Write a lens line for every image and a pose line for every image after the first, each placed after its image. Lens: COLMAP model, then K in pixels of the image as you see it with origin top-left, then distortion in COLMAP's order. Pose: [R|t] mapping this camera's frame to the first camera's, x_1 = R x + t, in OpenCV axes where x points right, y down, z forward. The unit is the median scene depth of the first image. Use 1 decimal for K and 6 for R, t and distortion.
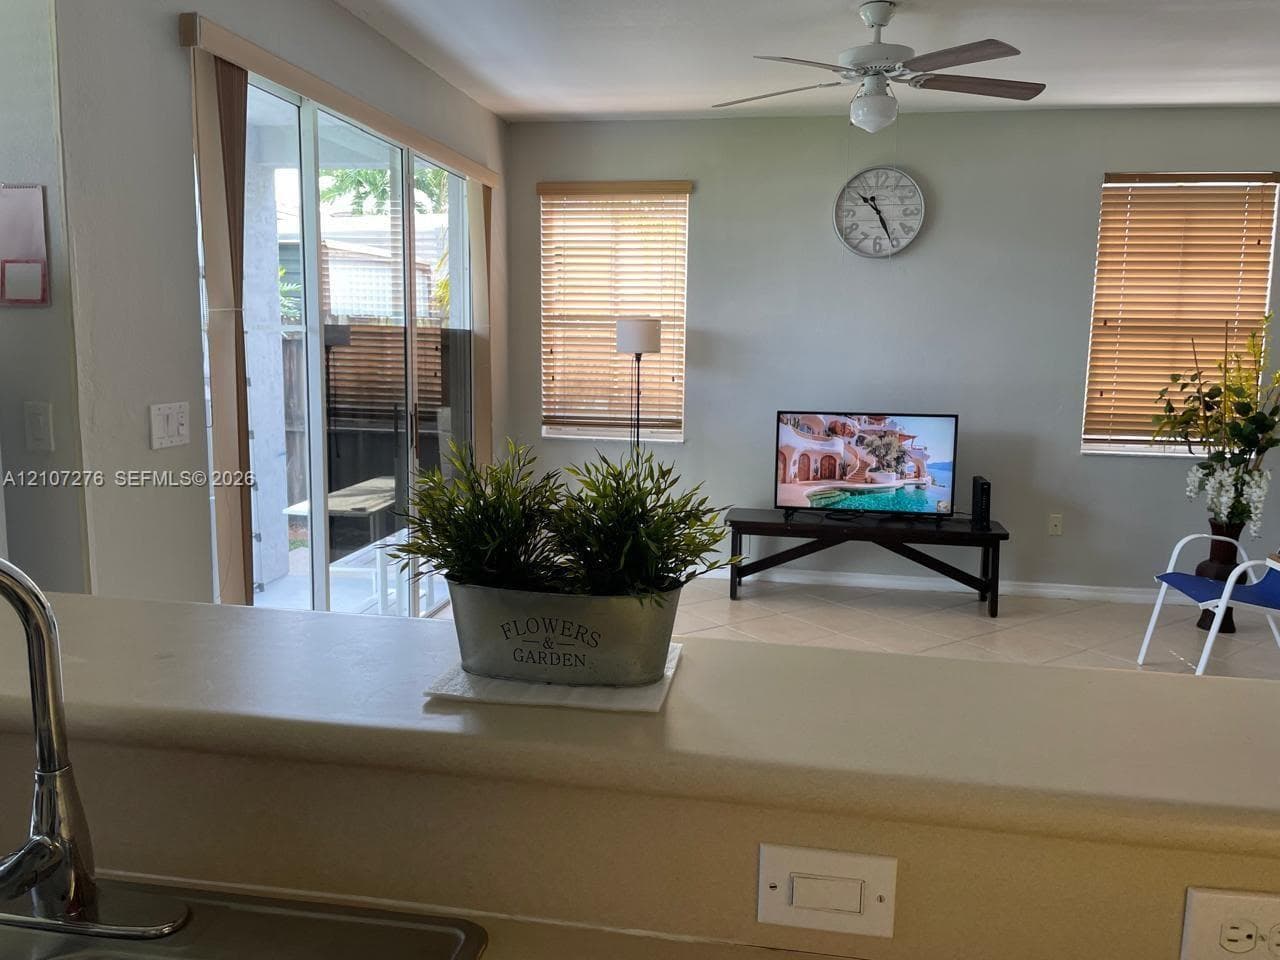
lens RADIAL K [[959.8, 0, 640.0], [0, 959.8, 480.0], [0, 0, 1]] dist [0.002475, -0.037565]
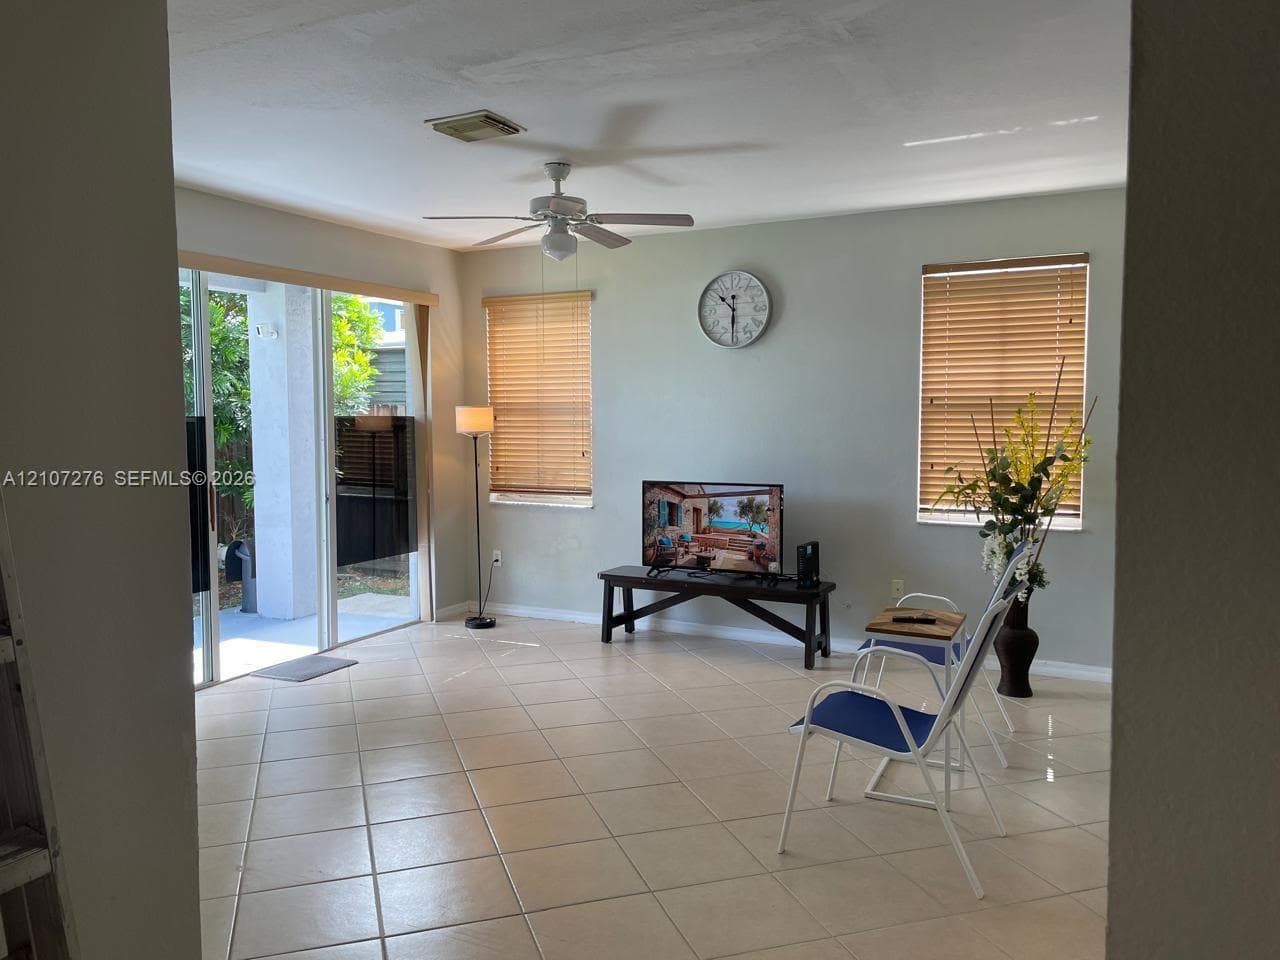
lens RADIAL K [[959.8, 0, 640.0], [0, 959.8, 480.0], [0, 0, 1]] dist [0.002475, -0.037565]
pose [[0.955870, 0.005389, -0.293742, 0.484103], [-0.029530, 0.996531, -0.077813, 0.018174], [0.292303, 0.083053, 0.952712, -0.115922]]
